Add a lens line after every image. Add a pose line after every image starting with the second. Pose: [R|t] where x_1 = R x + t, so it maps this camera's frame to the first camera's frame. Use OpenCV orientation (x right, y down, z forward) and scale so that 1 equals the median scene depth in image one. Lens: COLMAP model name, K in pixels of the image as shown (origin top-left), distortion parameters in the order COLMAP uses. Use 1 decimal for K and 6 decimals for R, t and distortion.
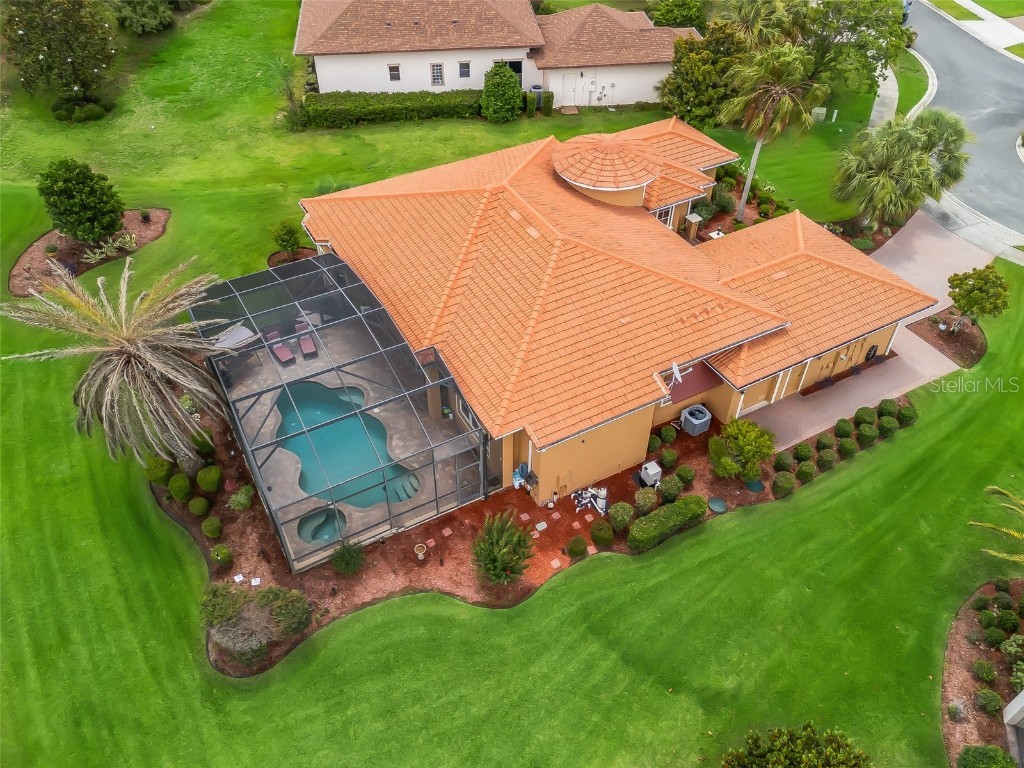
lens RADIAL K [[780.6, 0, 512.0], [0, 780.6, 384.0], [0, 0, 1]] dist [0.054870, -0.033472]
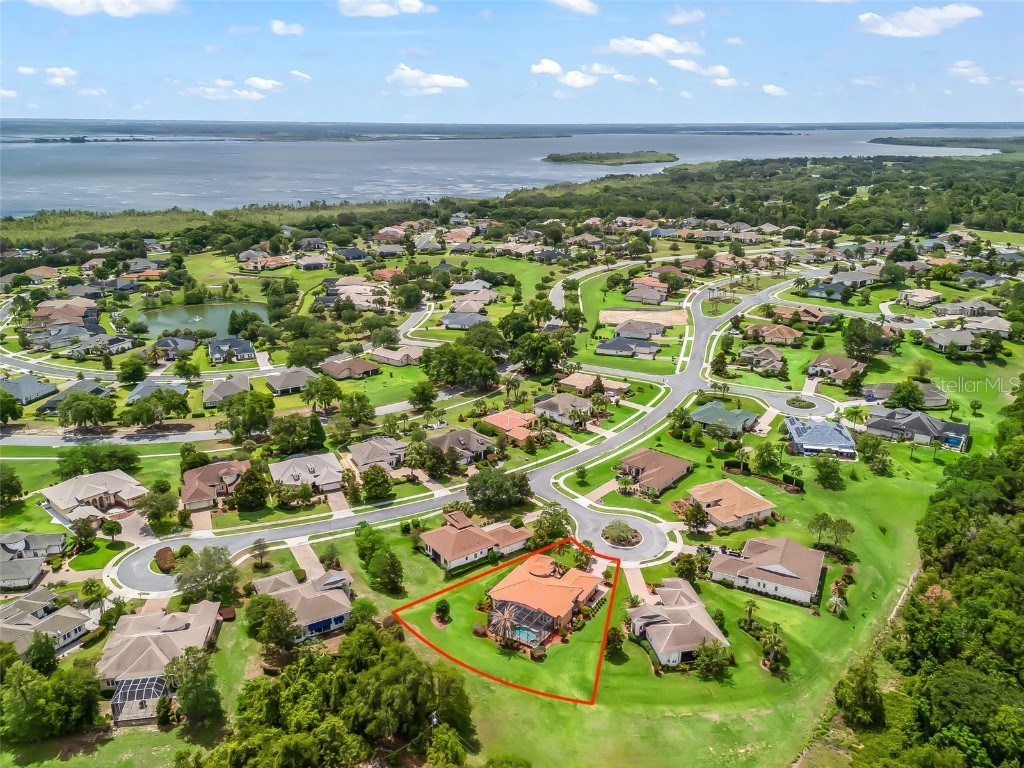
lens RADIAL K [[780.6, 0, 512.0], [0, 780.6, 384.0], [0, 0, 1]] dist [0.054870, -0.033472]
pose [[0.877678, -0.162234, 0.450955, -1.889964], [0.330182, 0.886707, -0.323622, 0.215595], [-0.347362, 0.432934, 0.831810, -3.279479]]
